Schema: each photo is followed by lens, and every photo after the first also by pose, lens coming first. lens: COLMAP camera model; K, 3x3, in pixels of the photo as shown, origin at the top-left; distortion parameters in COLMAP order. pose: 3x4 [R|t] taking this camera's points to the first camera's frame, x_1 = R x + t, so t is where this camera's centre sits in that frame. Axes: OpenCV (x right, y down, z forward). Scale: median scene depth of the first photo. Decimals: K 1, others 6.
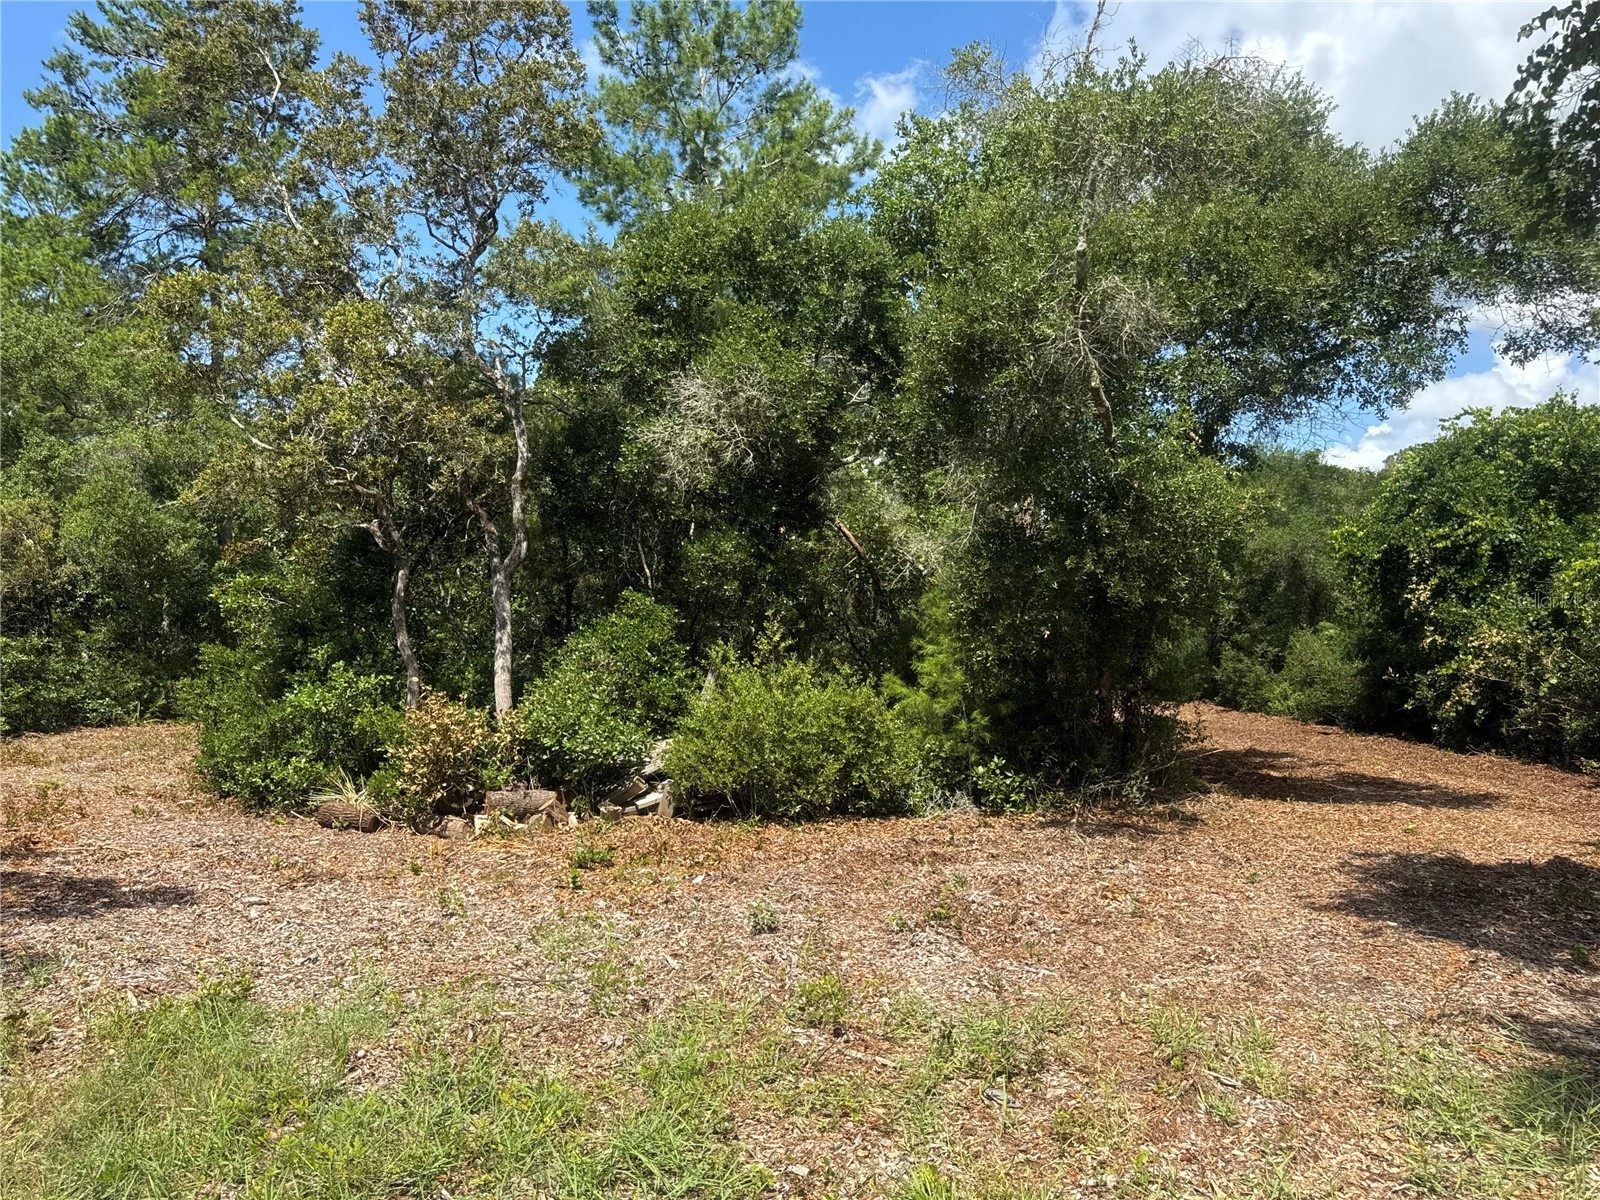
lens RADIAL K [[1123.7, 0, 797.0], [0, 1123.7, 605.5], [0, 0, 1]] dist [0.072902, -0.085143]
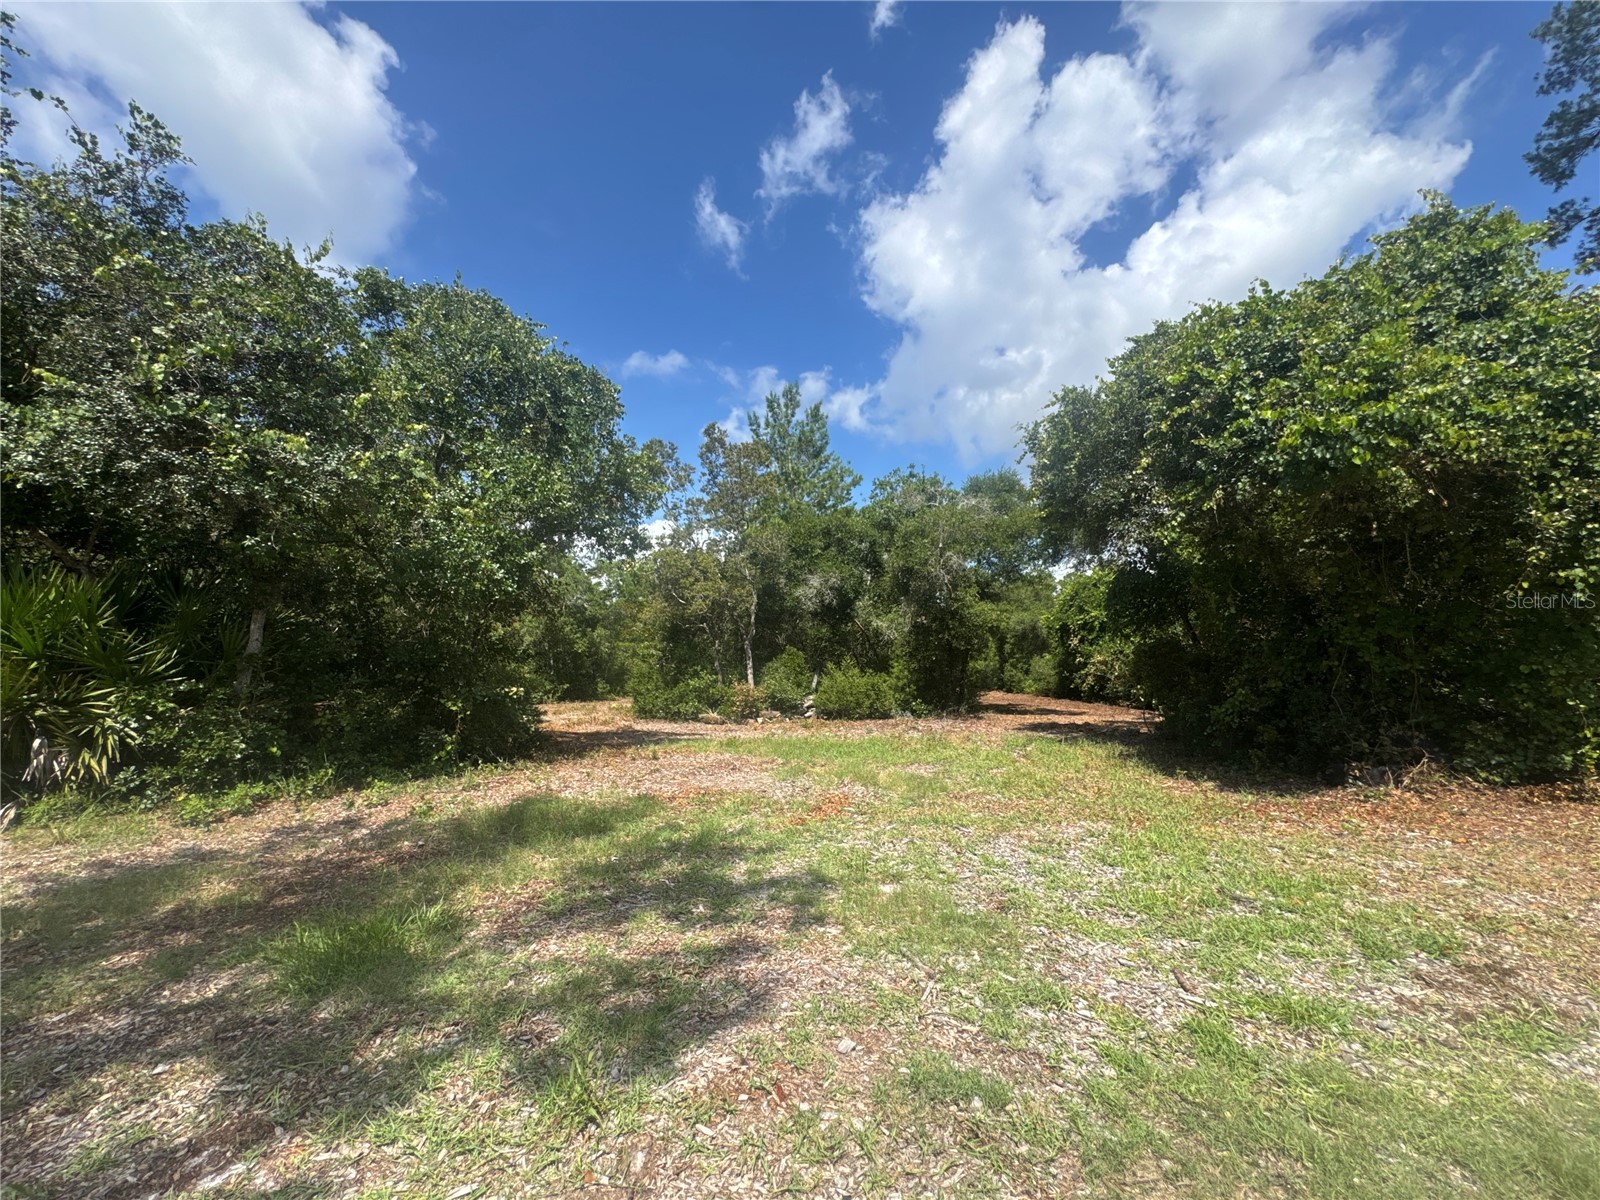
lens RADIAL K [[639.9, 0, 800.0], [0, 639.9, 600.0], [0, 0, 1]] dist [0.000705, 0.000038]
pose [[0.999381, -0.012127, 0.033016, -0.187284], [0.014574, 0.997082, -0.074937, -0.008235], [-0.032011, 0.075372, 0.996642, -0.701441]]
